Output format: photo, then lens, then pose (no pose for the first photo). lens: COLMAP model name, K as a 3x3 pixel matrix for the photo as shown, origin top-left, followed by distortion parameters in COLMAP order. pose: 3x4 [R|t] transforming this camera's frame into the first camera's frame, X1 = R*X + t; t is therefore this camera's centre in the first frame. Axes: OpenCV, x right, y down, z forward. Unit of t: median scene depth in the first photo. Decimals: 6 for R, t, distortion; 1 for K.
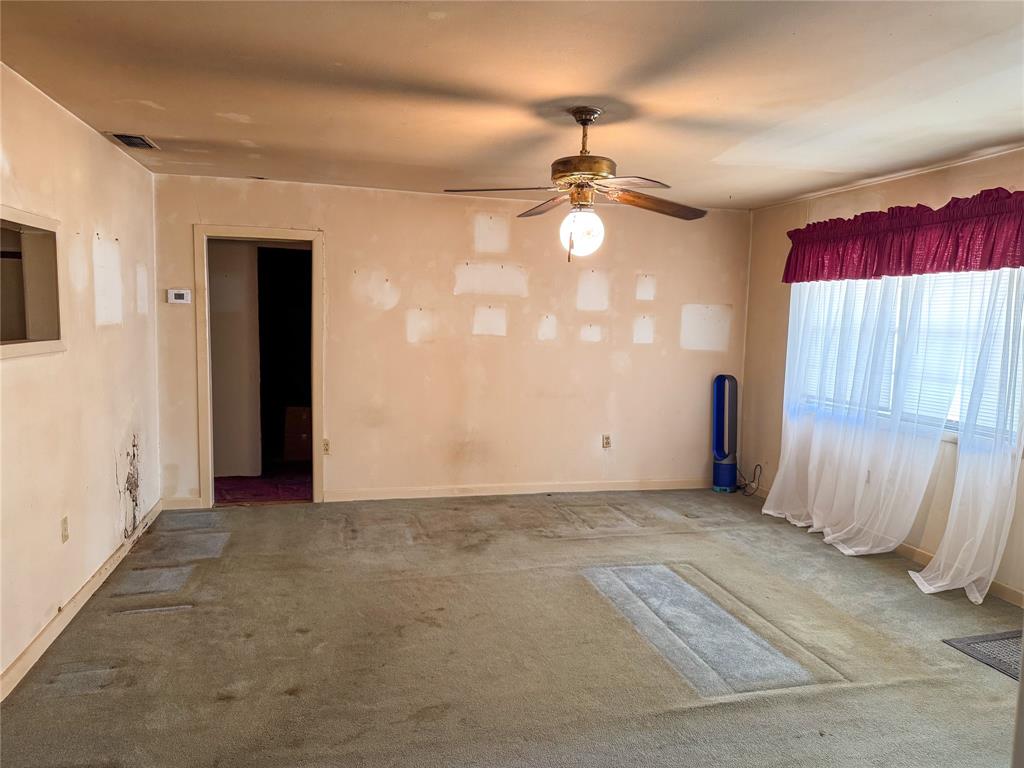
lens RADIAL K [[712.8, 0, 512.0], [0, 712.8, 384.0], [0, 0, 1]] dist [0.160227, -0.244307]
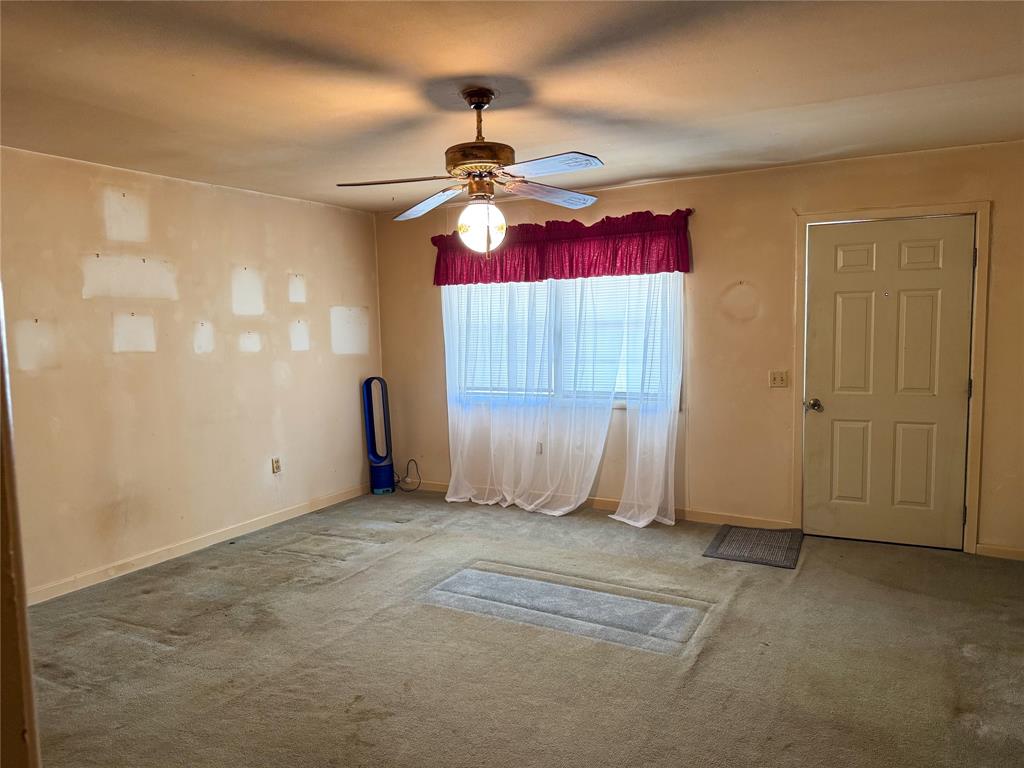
lens RADIAL K [[712.8, 0, 512.0], [0, 712.8, 384.0], [0, 0, 1]] dist [0.160227, -0.244307]
pose [[0.681578, -0.101473, 0.724676, -0.352913], [0.105593, 0.993612, 0.039818, -0.026754], [-0.724087, 0.049382, 0.687938, 0.216553]]
